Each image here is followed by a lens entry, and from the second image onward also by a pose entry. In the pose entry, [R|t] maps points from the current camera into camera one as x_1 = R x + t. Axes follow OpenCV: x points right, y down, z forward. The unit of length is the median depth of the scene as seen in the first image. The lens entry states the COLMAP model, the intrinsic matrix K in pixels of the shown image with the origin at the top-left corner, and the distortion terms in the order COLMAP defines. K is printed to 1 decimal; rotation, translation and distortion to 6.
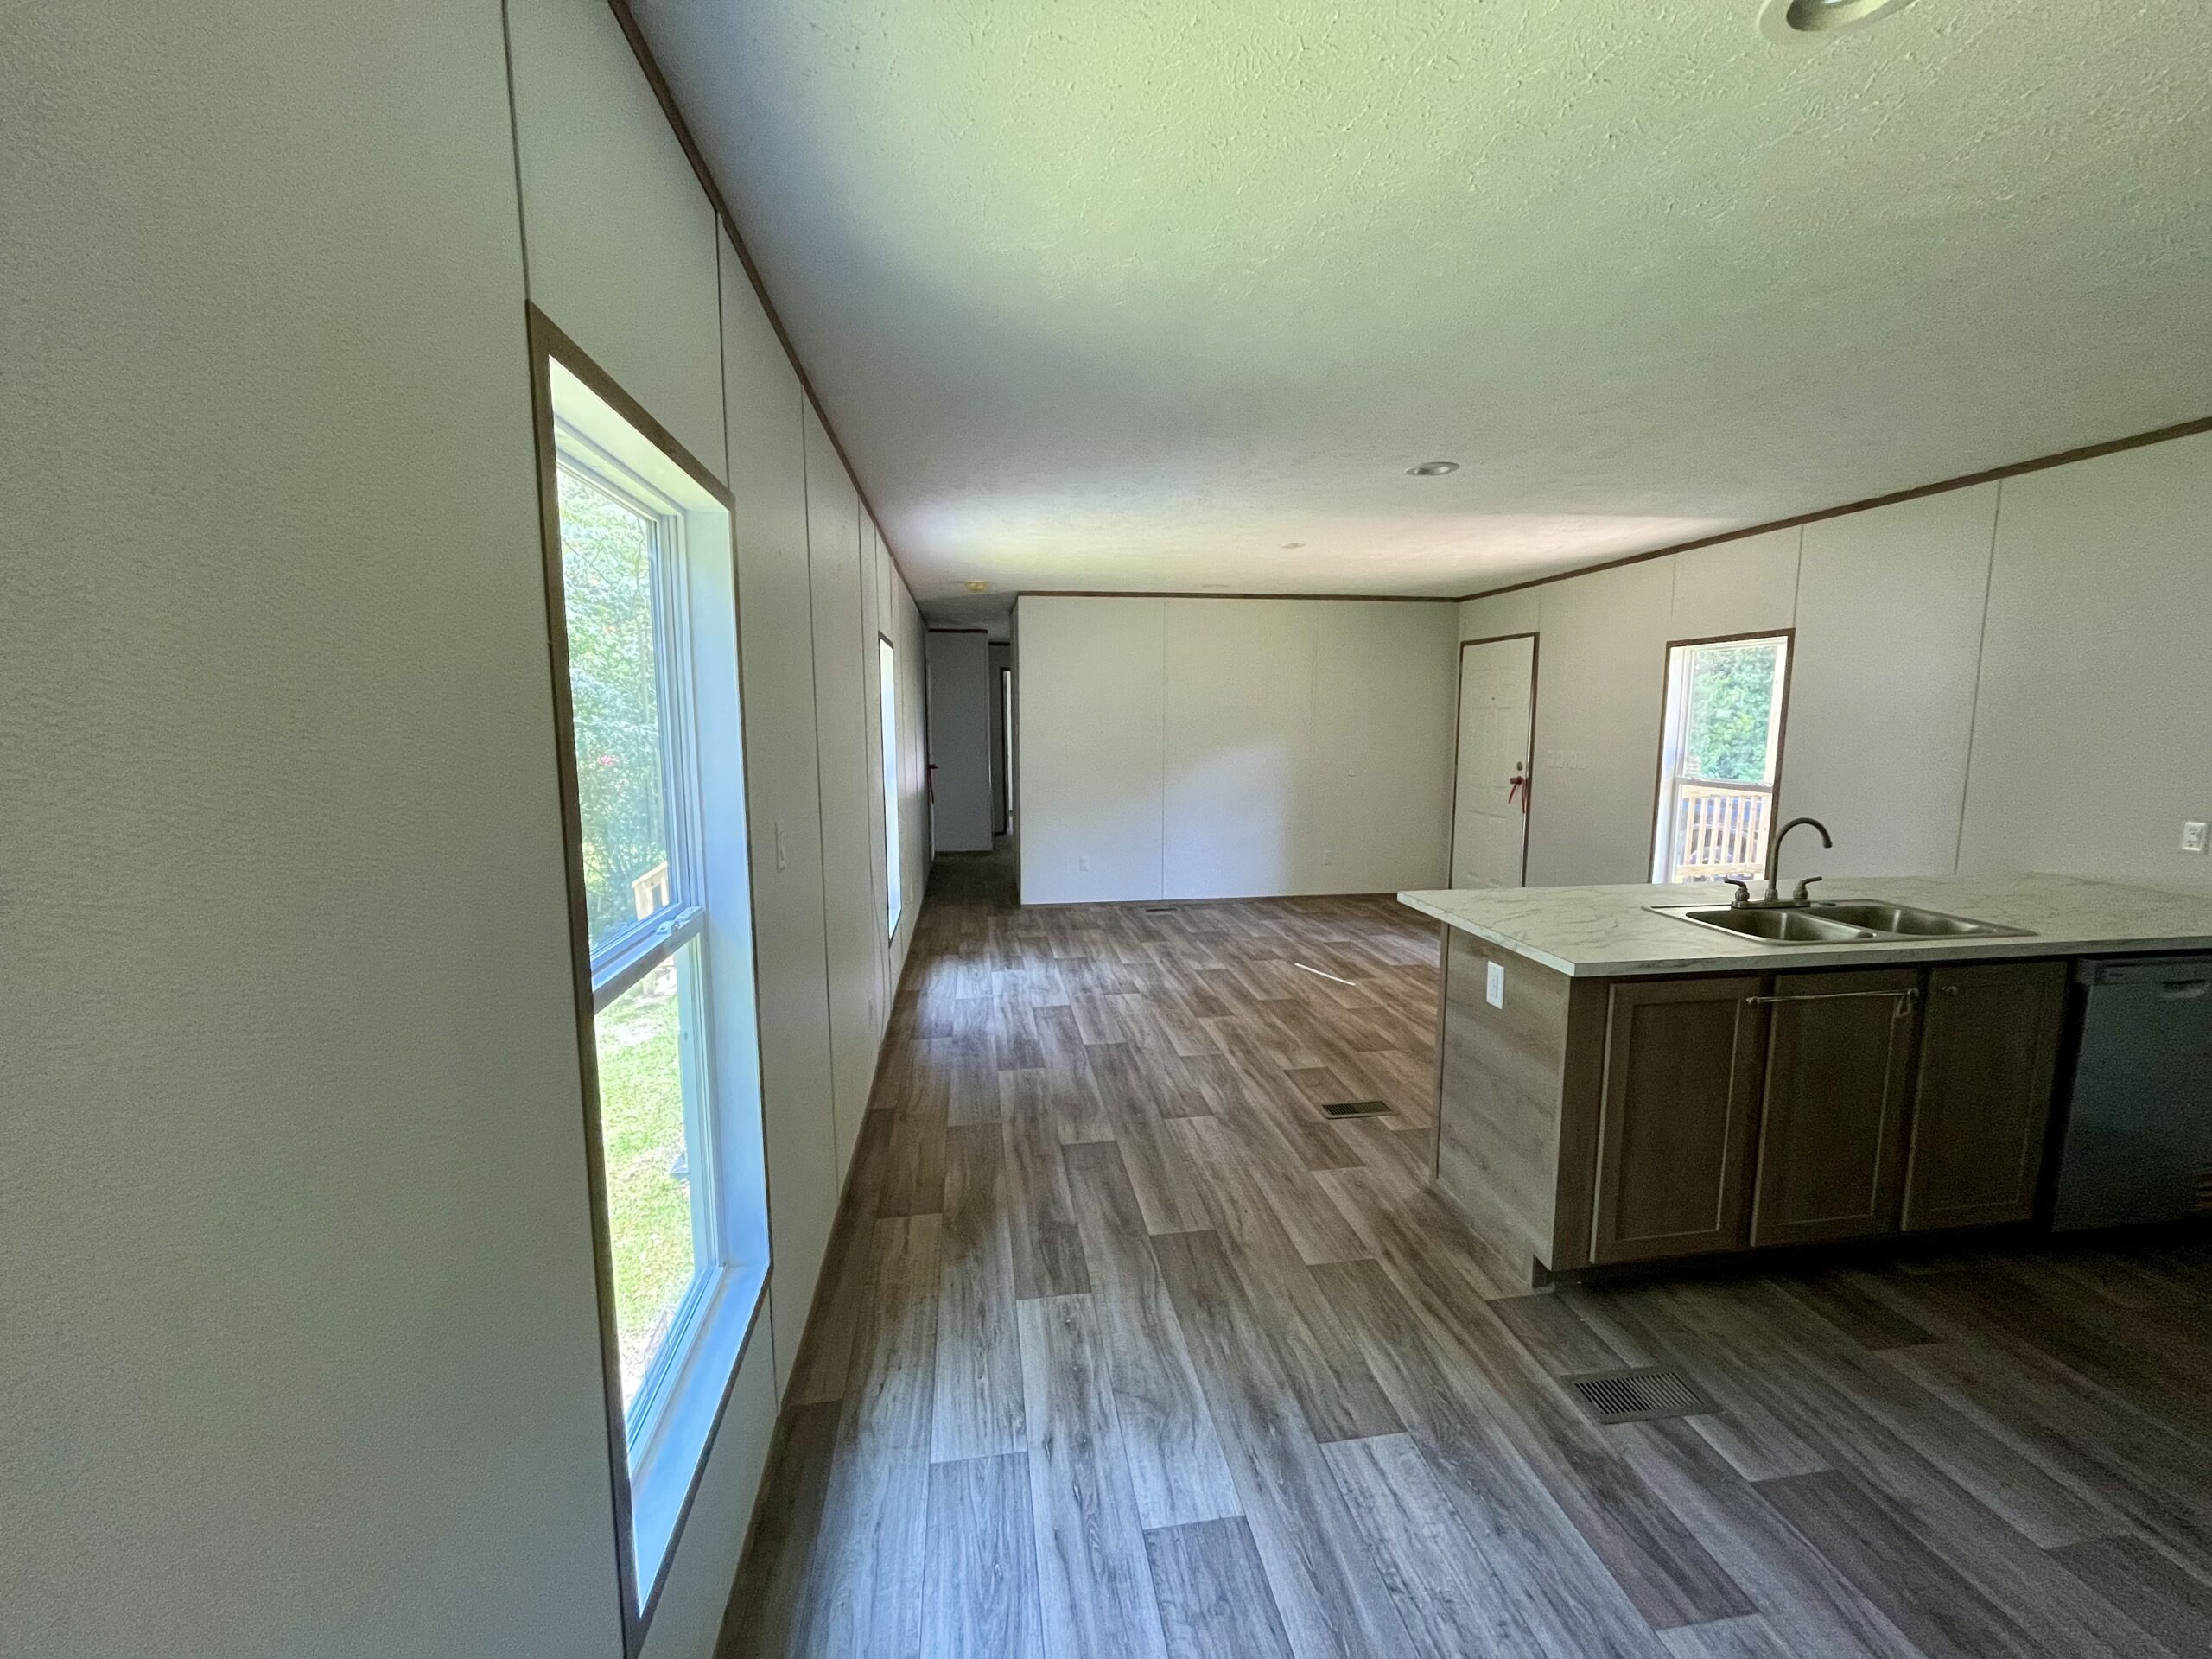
lens RADIAL K [[890.6, 0, 1105.8], [0, 890.6, 827.6], [0, 0, 1]] dist [-0.003083, -0.000703]
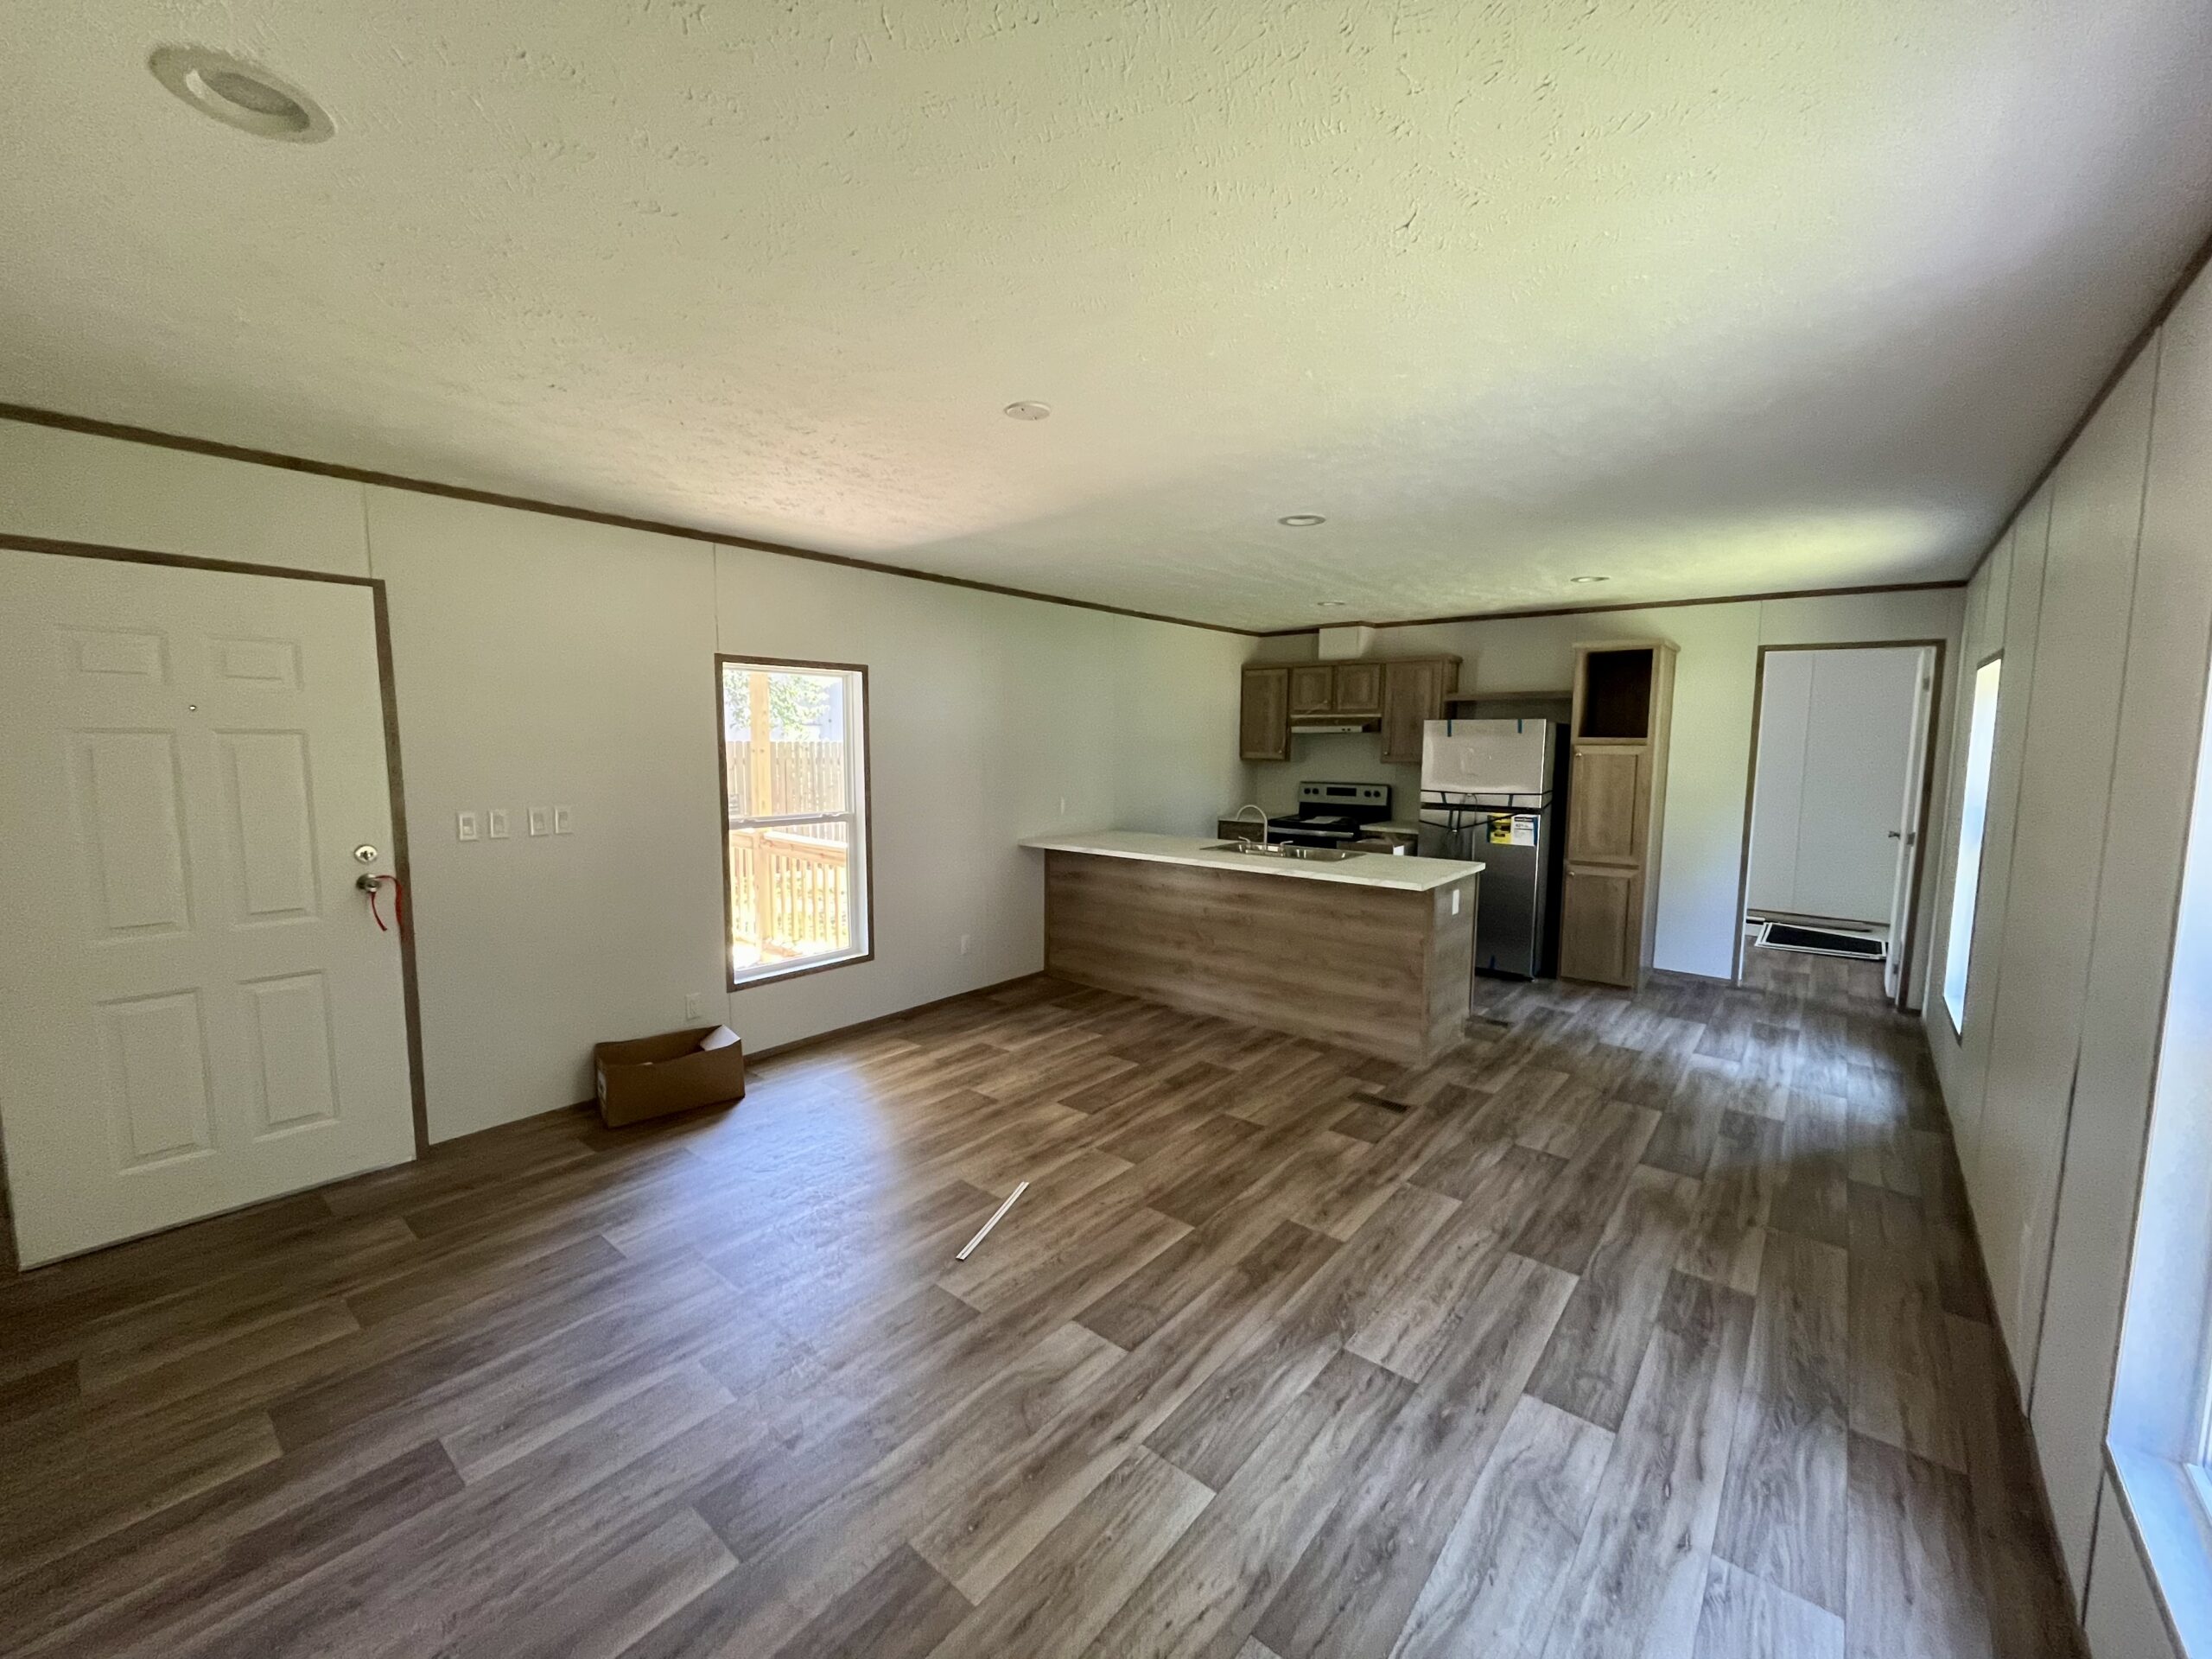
lens RADIAL K [[890.6, 0, 1112.4], [0, 890.6, 836.9], [0, 0, 1]] dist [-0.003083, -0.000703]
pose [[-0.669700, -0.076695, 0.738661, -0.291137], [0.089440, 0.979083, 0.182748, -0.244204], [-0.737226, 0.188452, -0.648832, 1.907994]]
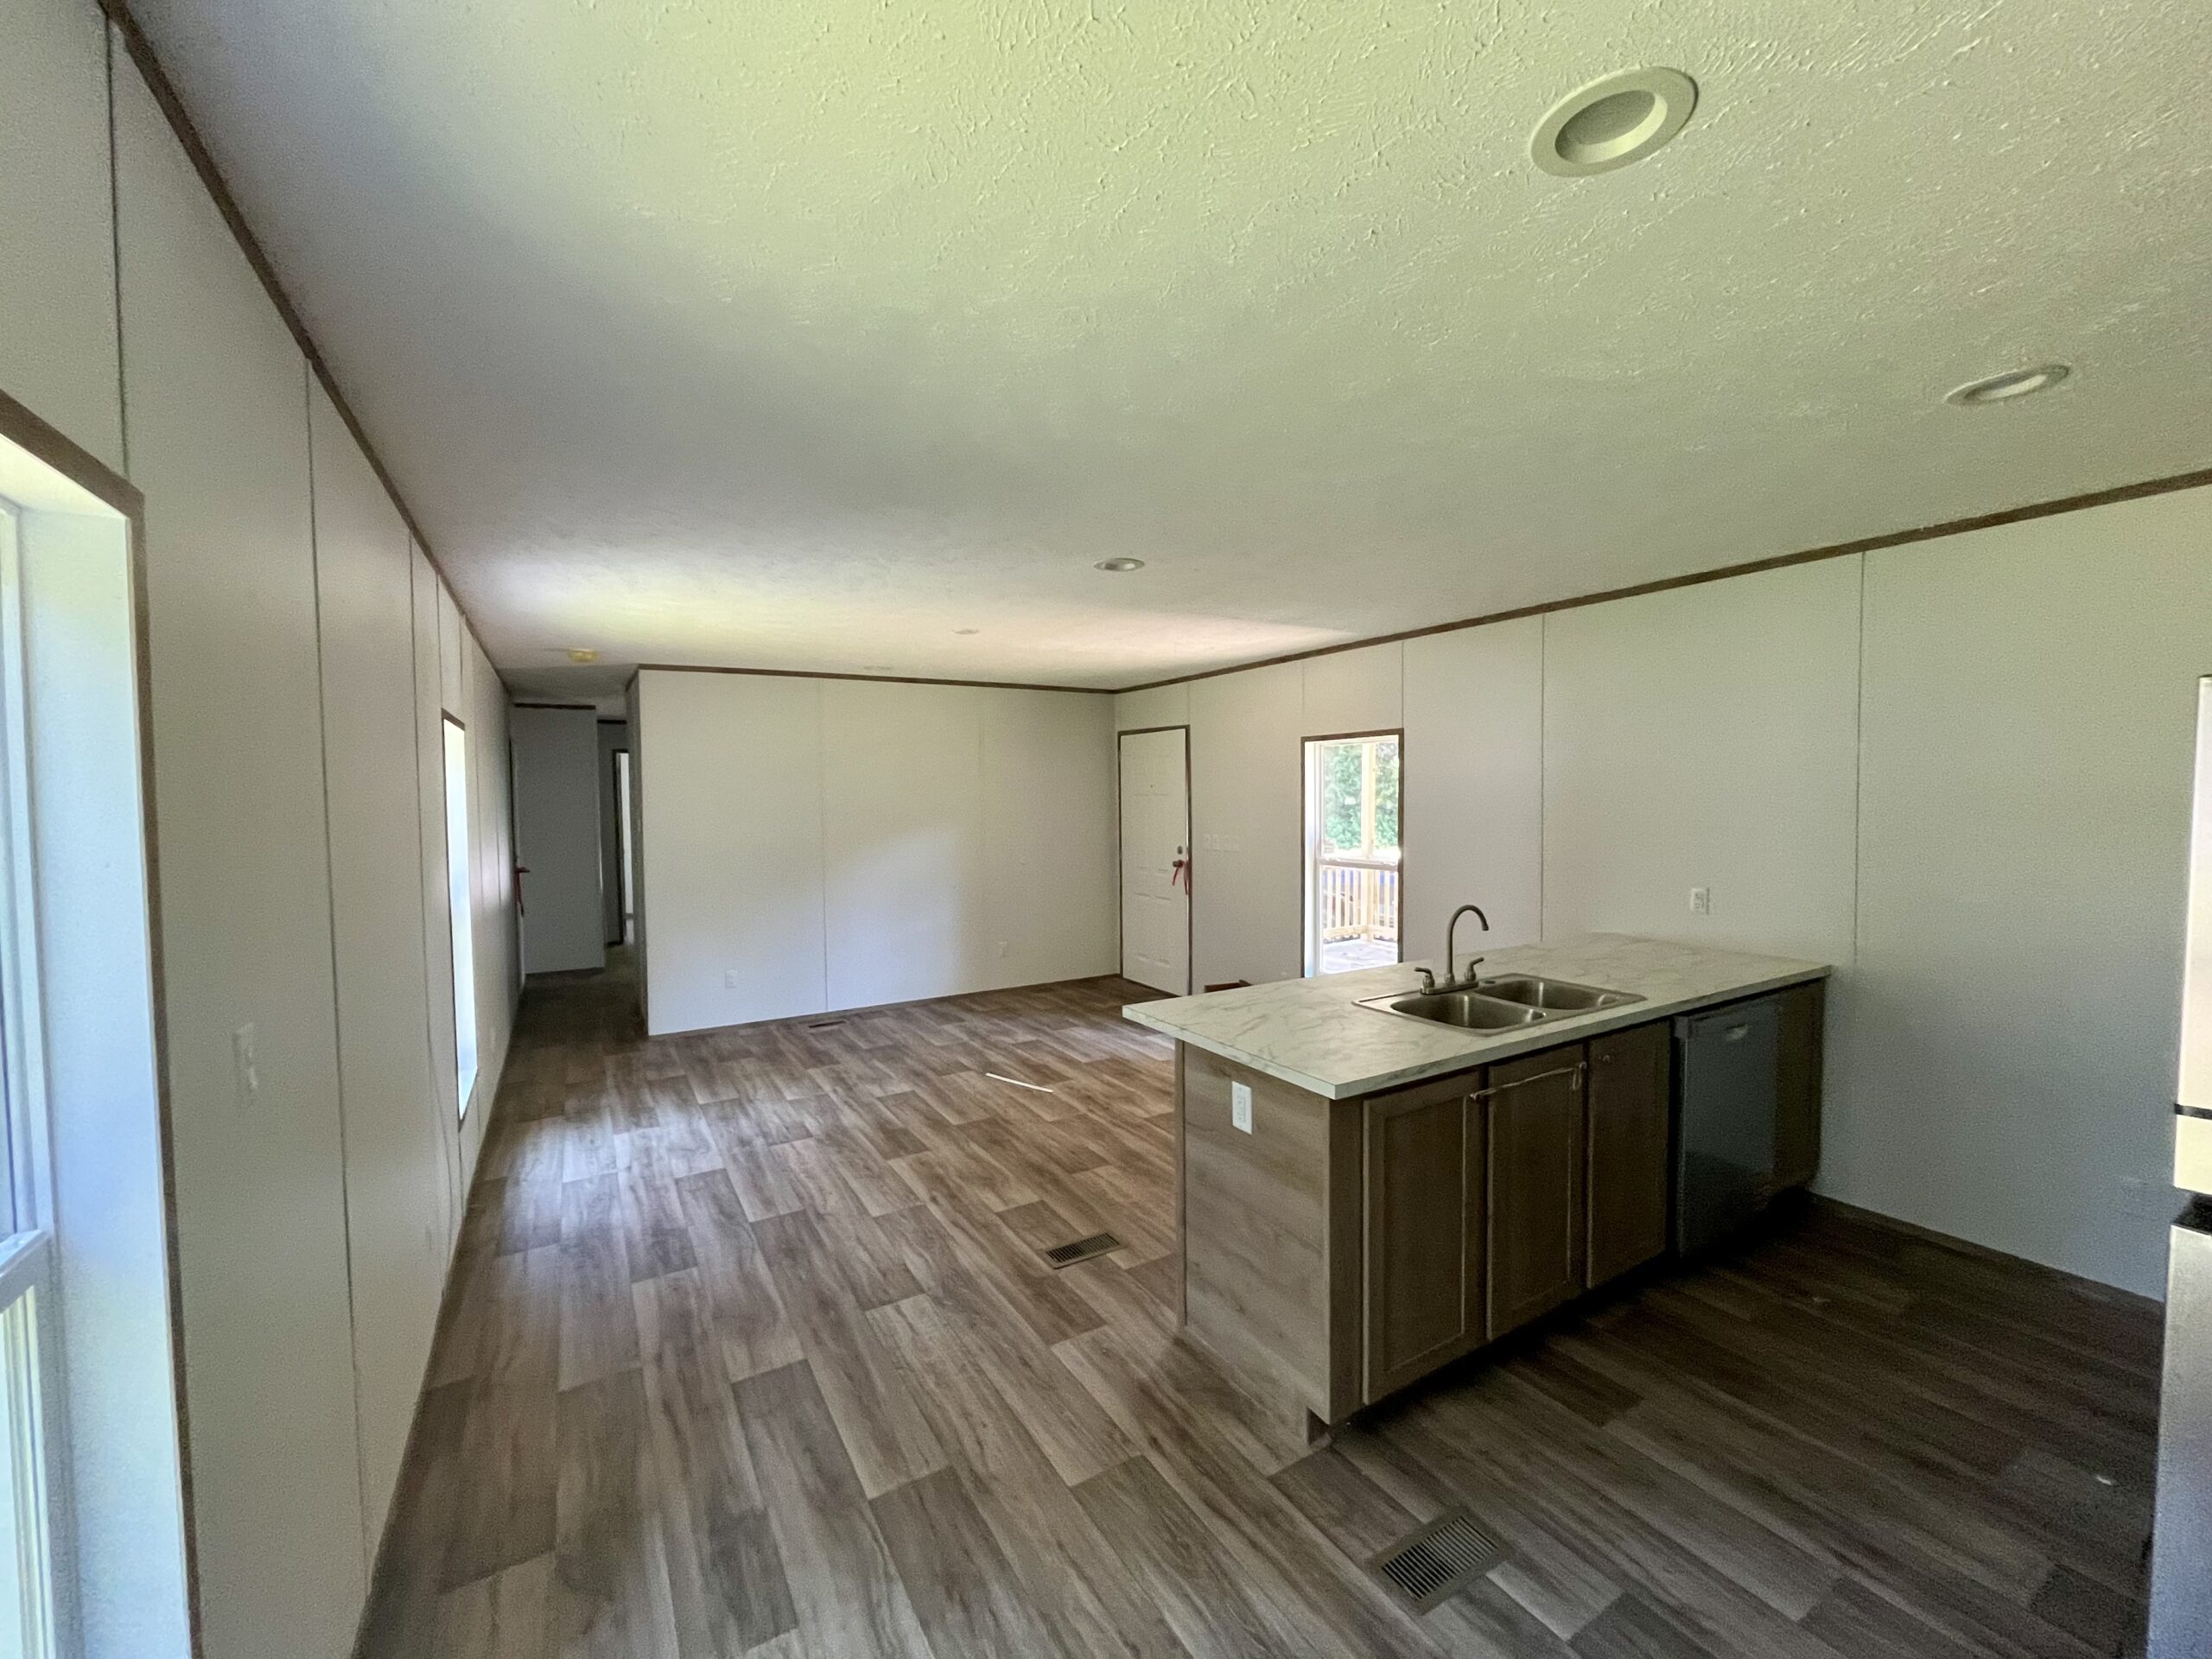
lens RADIAL K [[890.6, 0, 1106.1], [0, 890.6, 826.7], [0, 0, 1]] dist [-0.003083, -0.000703]
pose [[0.923425, -0.023295, 0.383072, -0.031682], [0.057339, 0.995327, -0.077694, -0.037629], [-0.379472, 0.093710, 0.920445, 0.122549]]
